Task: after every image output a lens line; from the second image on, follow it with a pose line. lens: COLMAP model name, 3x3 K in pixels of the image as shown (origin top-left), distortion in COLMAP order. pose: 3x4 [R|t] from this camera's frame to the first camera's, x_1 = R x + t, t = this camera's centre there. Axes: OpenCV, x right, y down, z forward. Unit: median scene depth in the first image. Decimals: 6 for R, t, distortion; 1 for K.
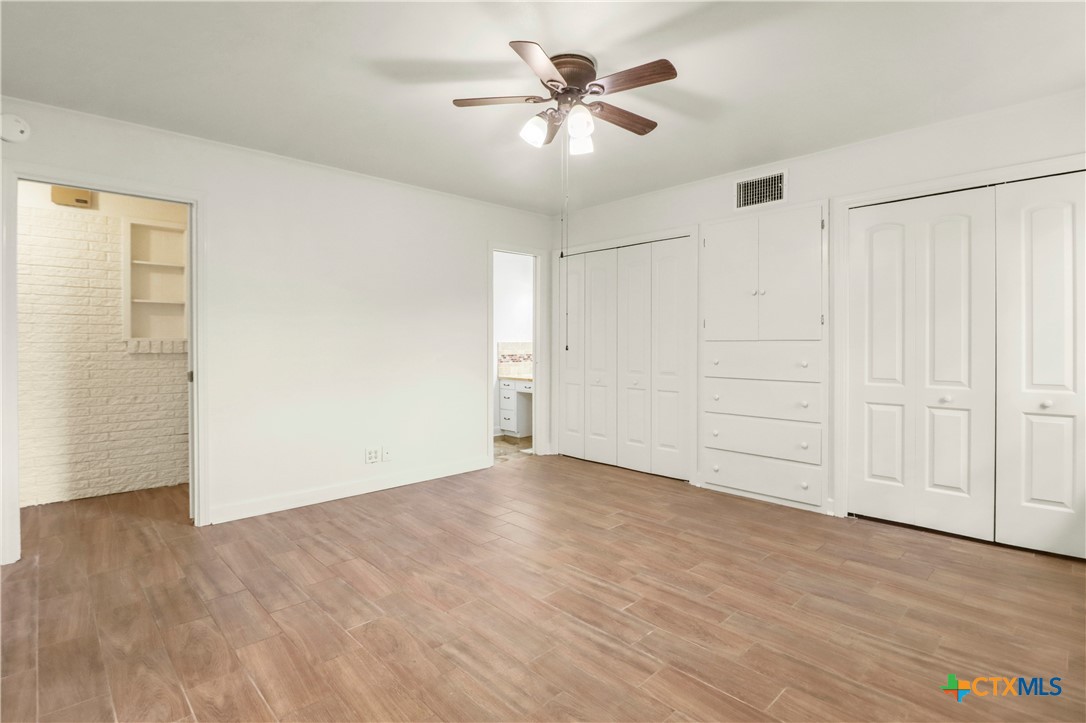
lens RADIAL K [[514.2, 0, 548.6], [0, 514.2, 347.0], [0, 0, 1]] dist [0.001080, -0.010697]
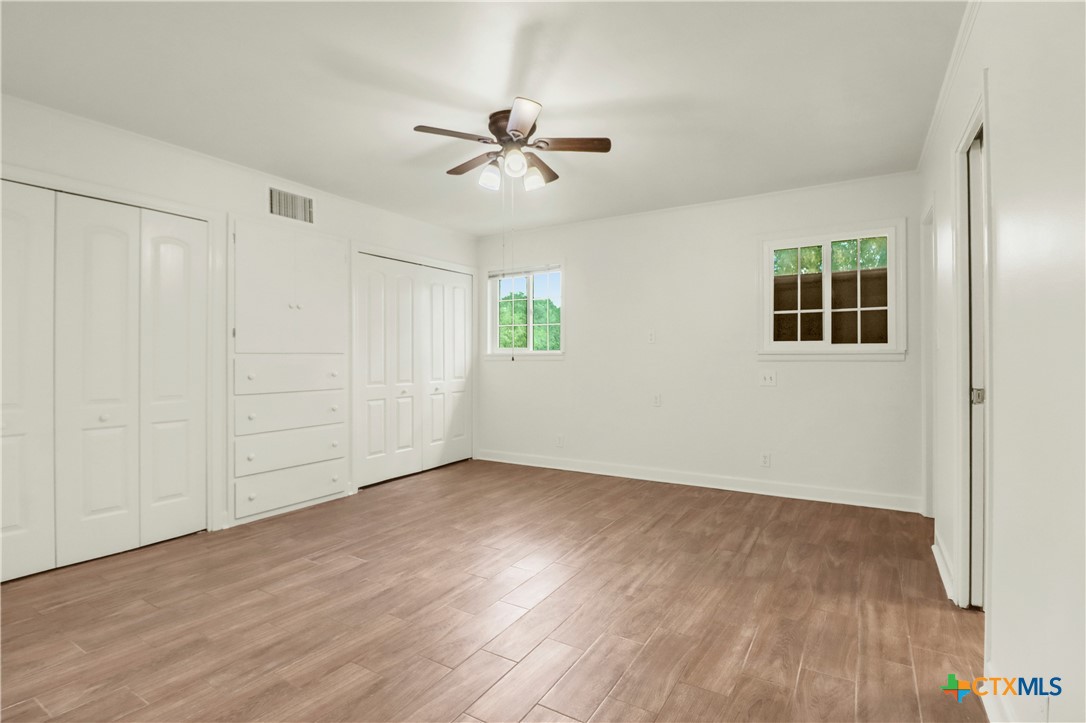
lens RADIAL K [[514.2, 0, 548.6], [0, 514.2, 347.0], [0, 0, 1]] dist [0.001080, -0.010697]
pose [[-0.241908, 0.021055, 0.970071, -1.000525], [0.010086, 0.999765, -0.019184, -0.001313], [-0.970247, 0.005144, -0.242064, 1.073121]]
